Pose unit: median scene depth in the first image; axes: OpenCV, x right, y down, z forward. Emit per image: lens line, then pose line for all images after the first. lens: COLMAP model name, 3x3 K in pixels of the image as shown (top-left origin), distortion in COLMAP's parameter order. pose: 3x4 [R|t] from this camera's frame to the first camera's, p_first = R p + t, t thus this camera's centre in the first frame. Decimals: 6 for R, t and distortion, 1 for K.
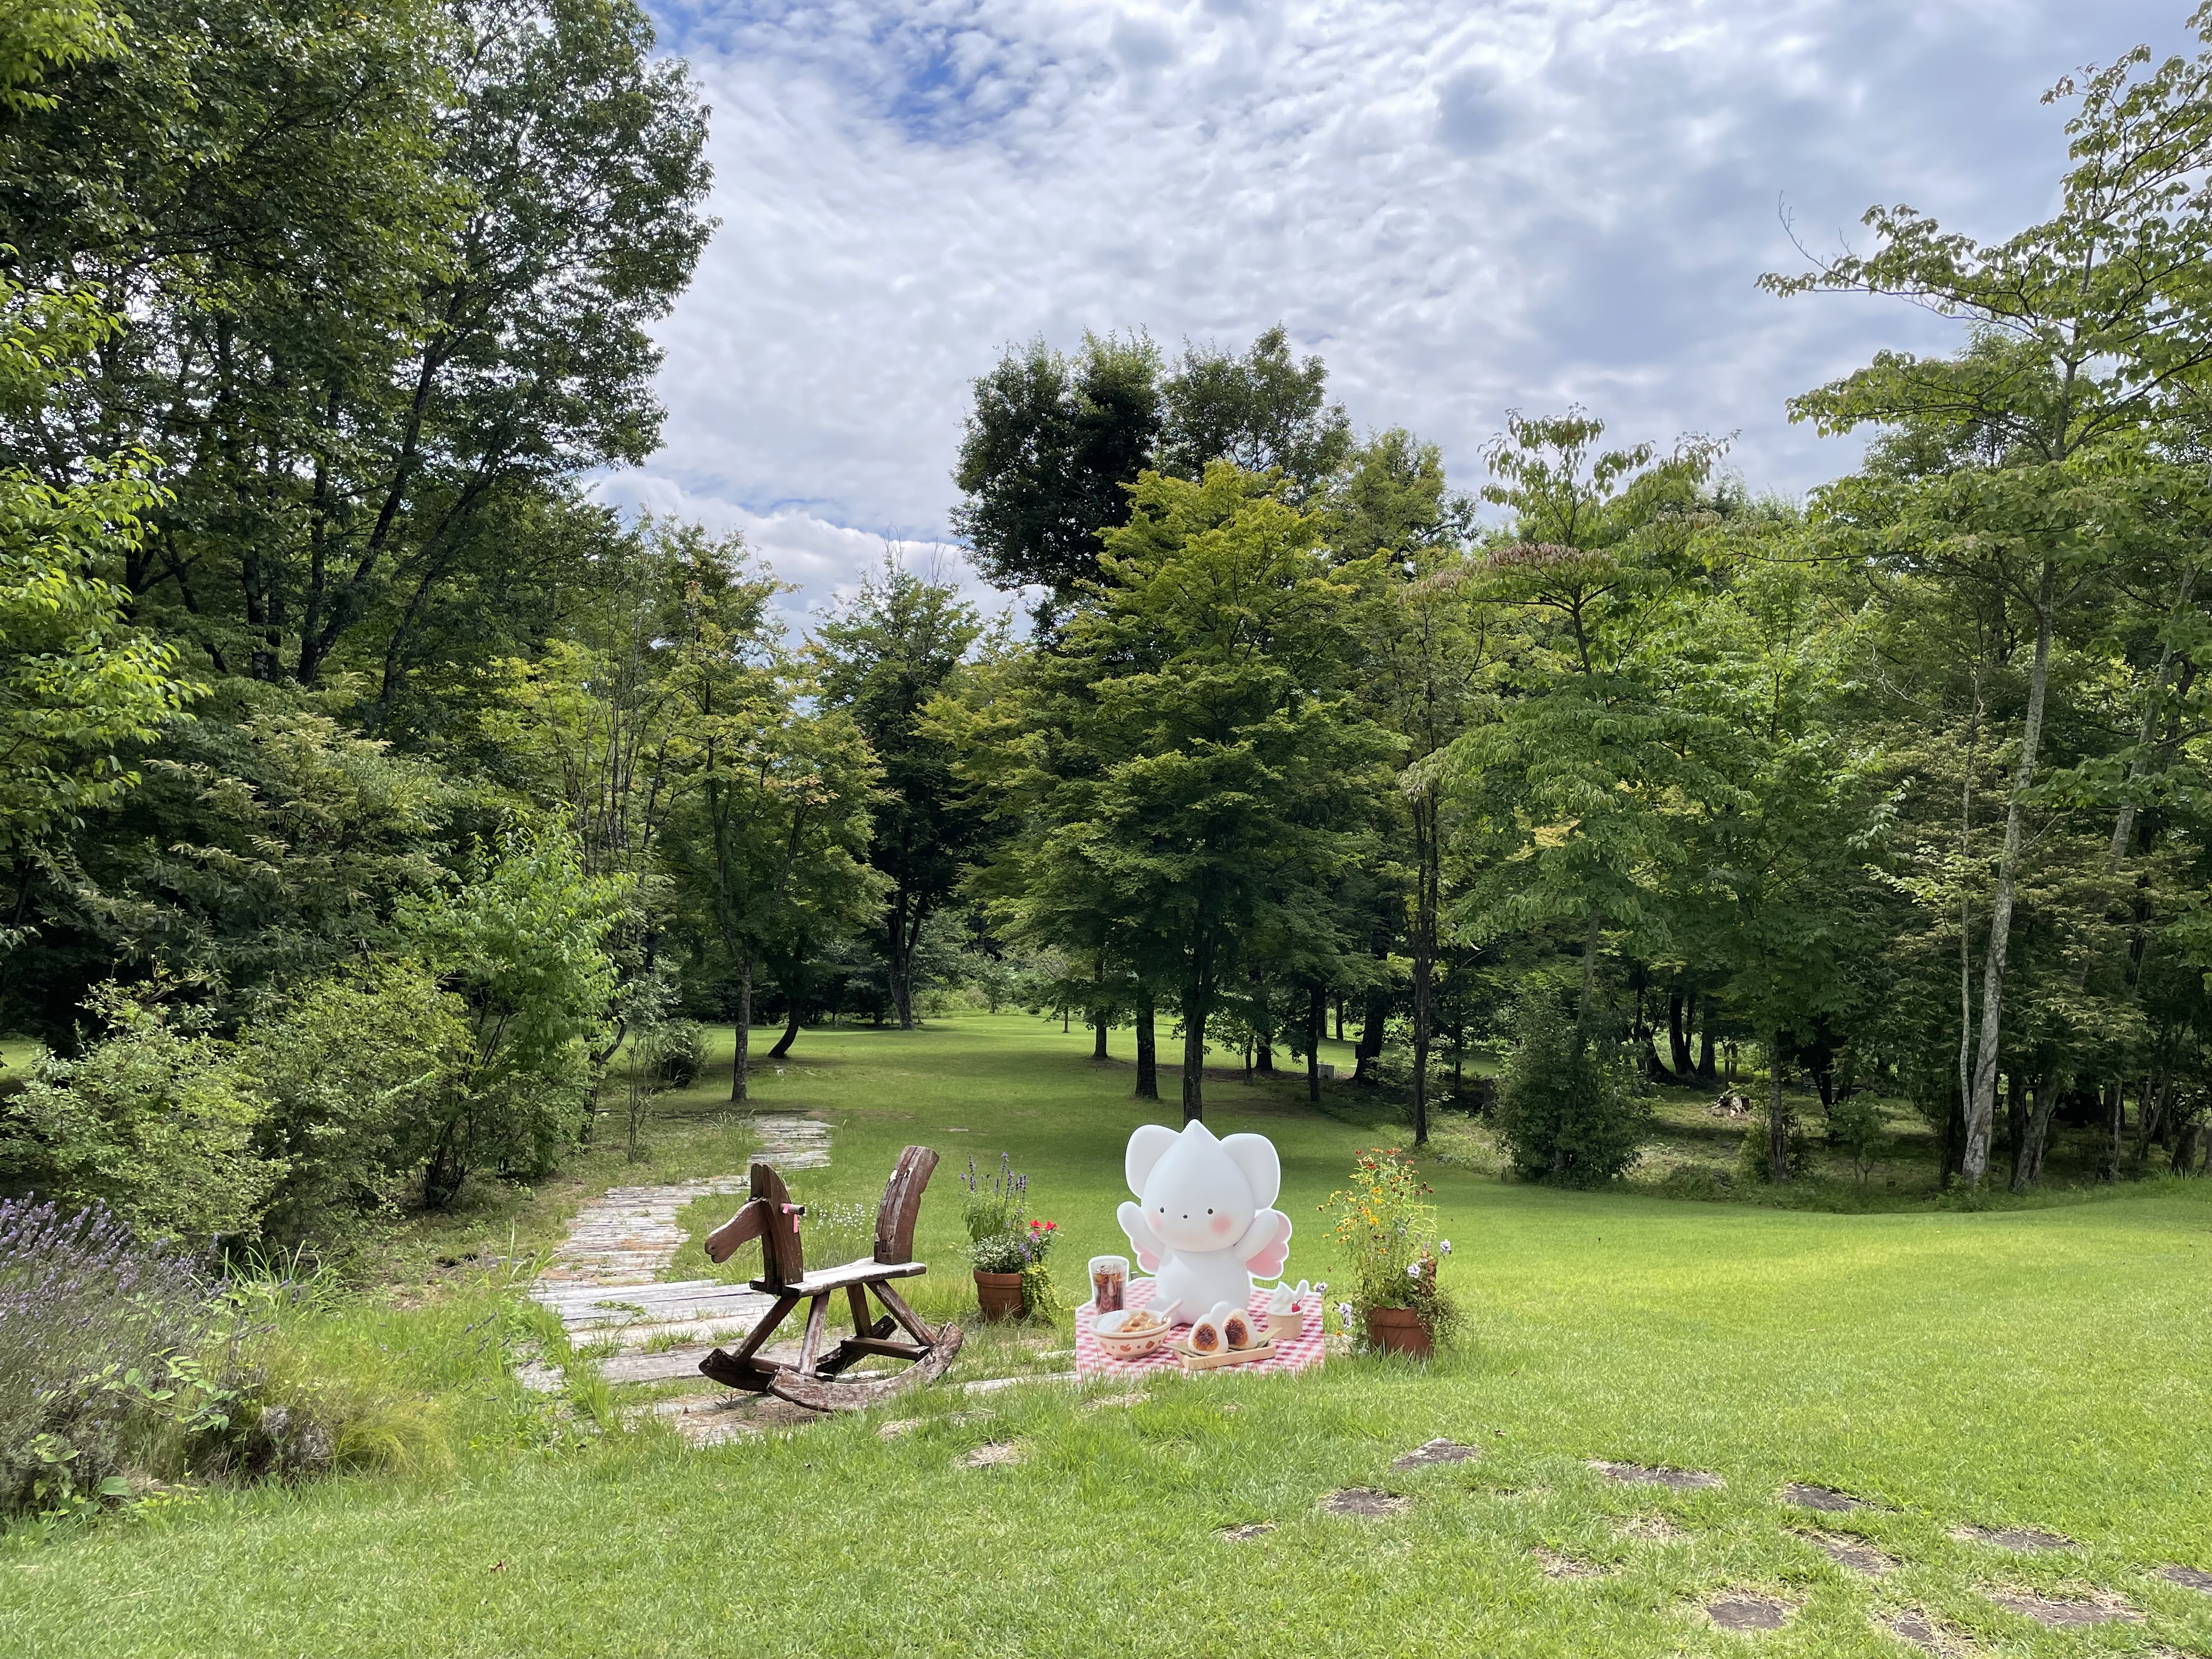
lens RADIAL K [[1651.0, 0, 1120.6], [0, 1651.0, 779.4], [0, 0, 1]] dist [0.068766, -0.125209]
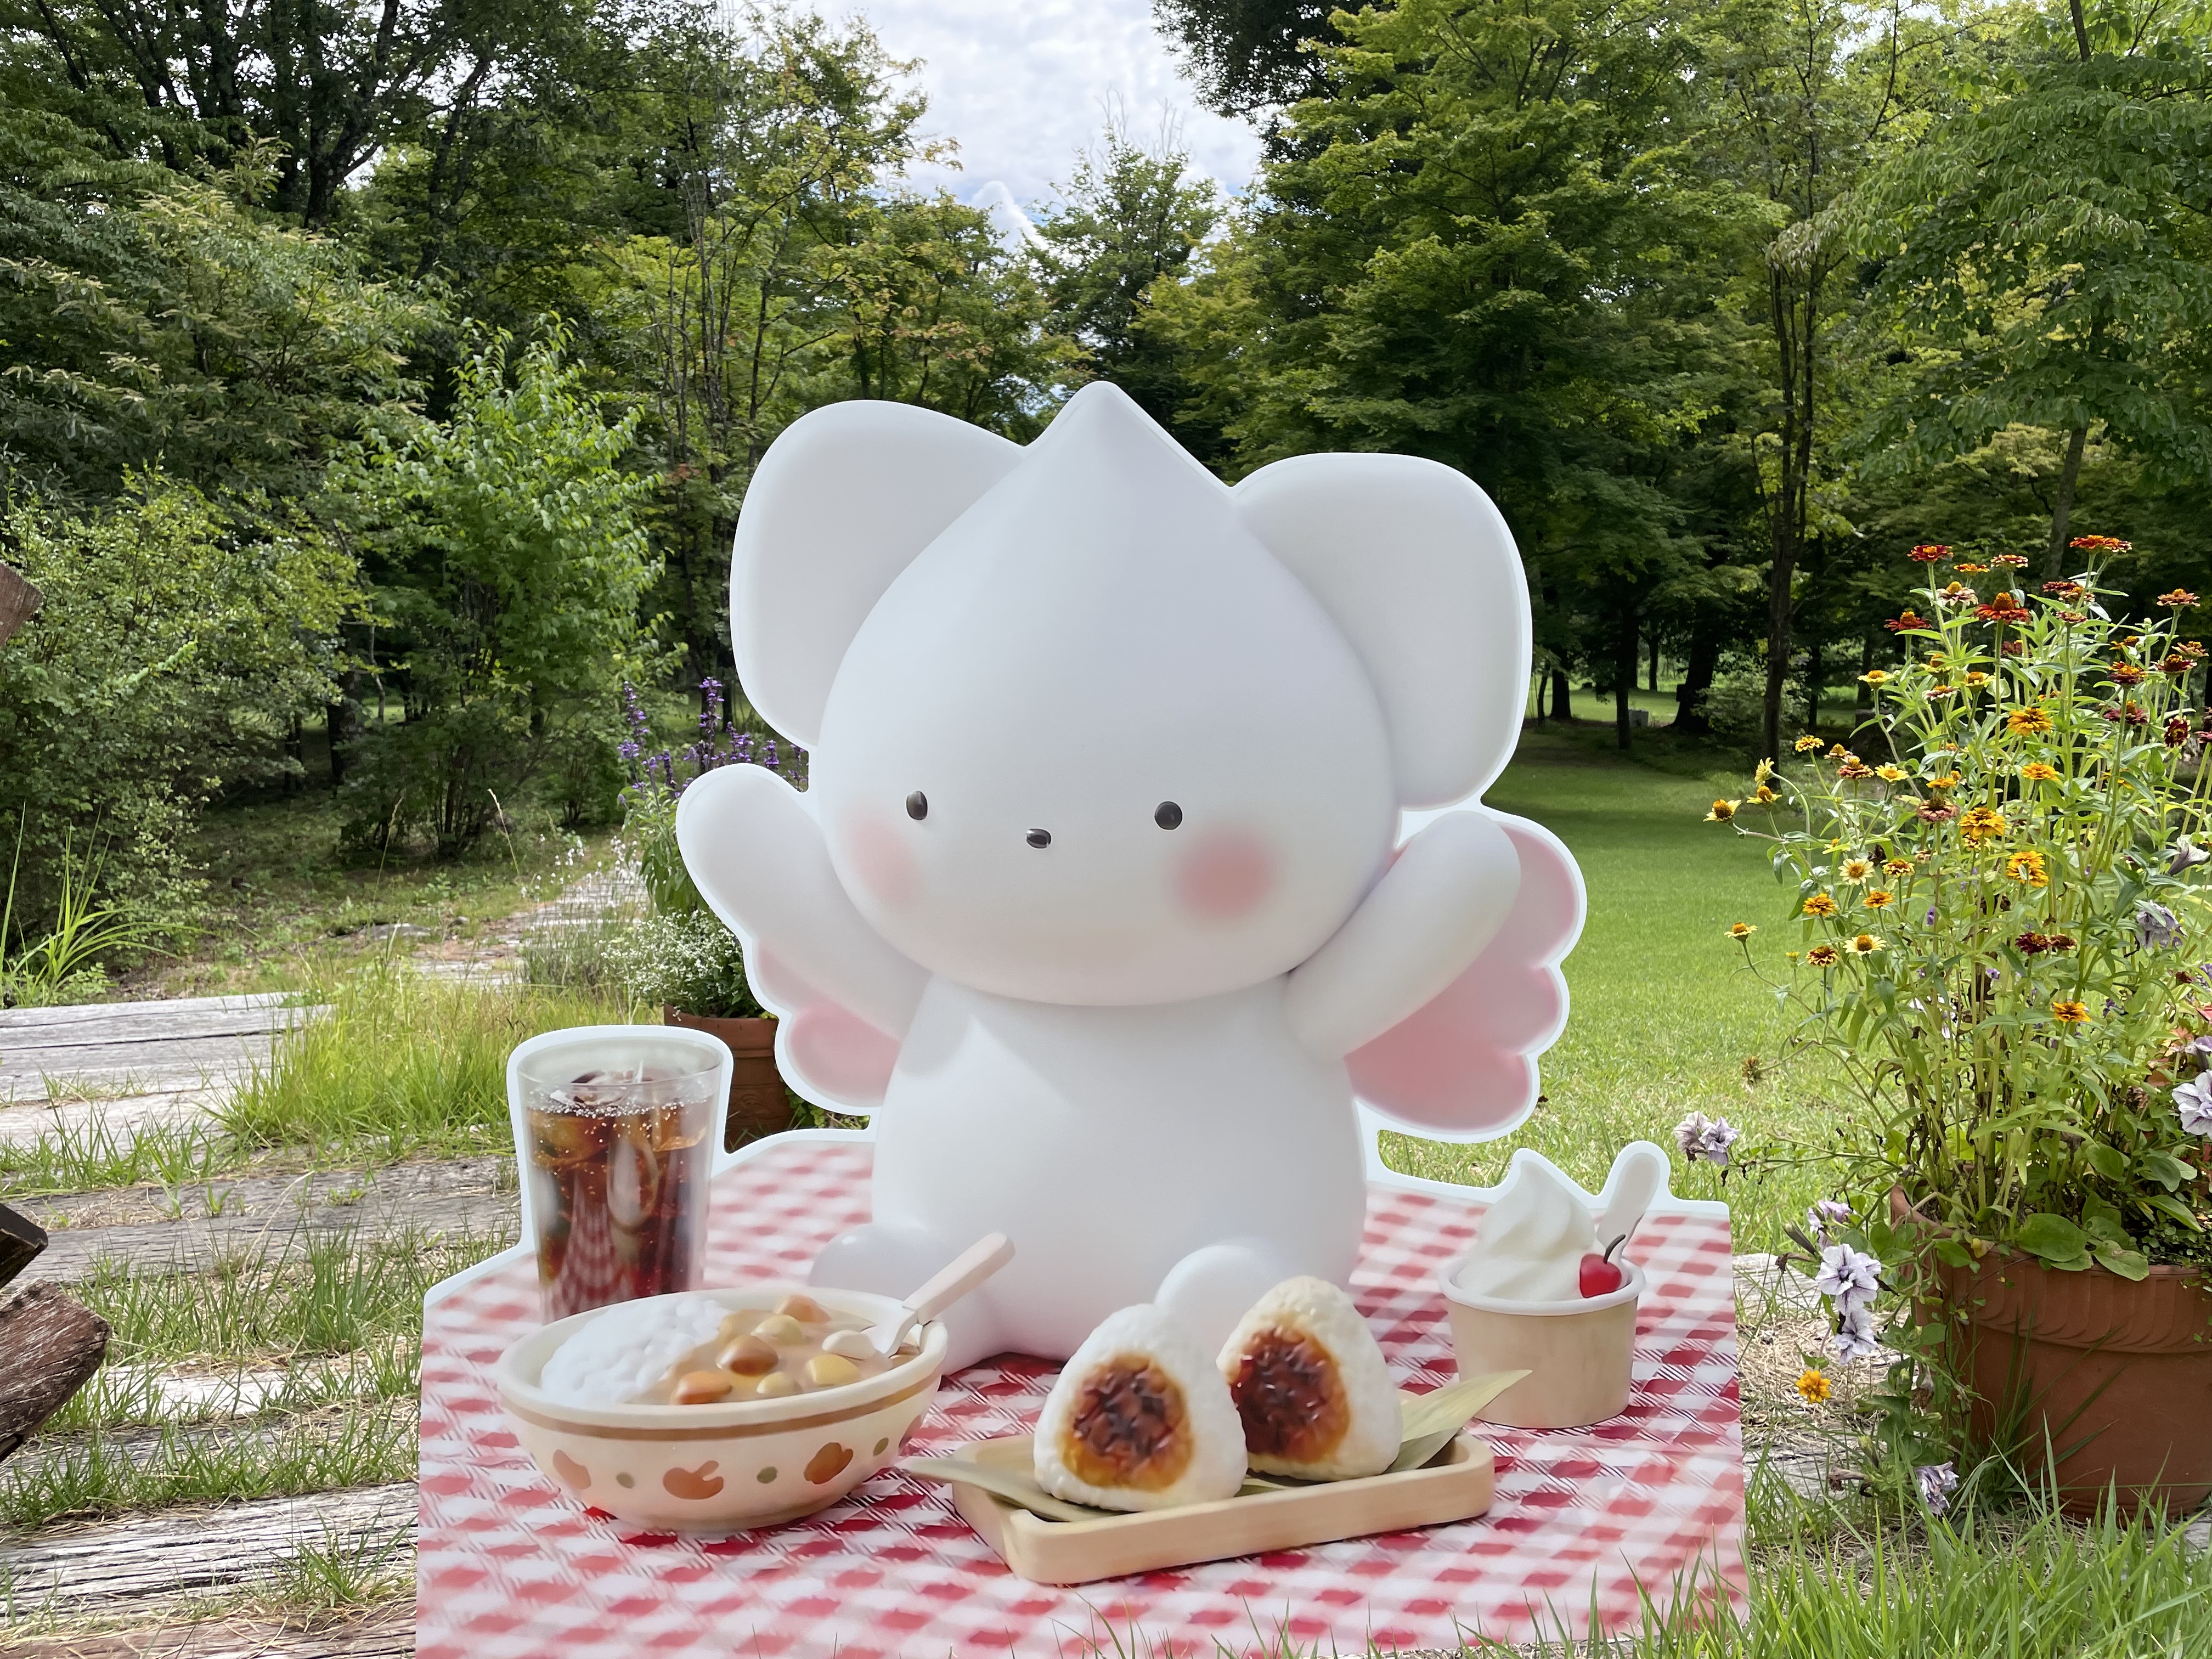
lens RADIAL K [[1651.0, 0, 1120.6], [0, 1651.0, 779.4], [0, 0, 1]] dist [0.068766, -0.125209]
pose [[0.984306, -0.004322, -0.176418, 0.028494], [0.038102, 0.981324, 0.188549, 0.073988], [0.172309, -0.192312, 0.966088, 0.273135]]
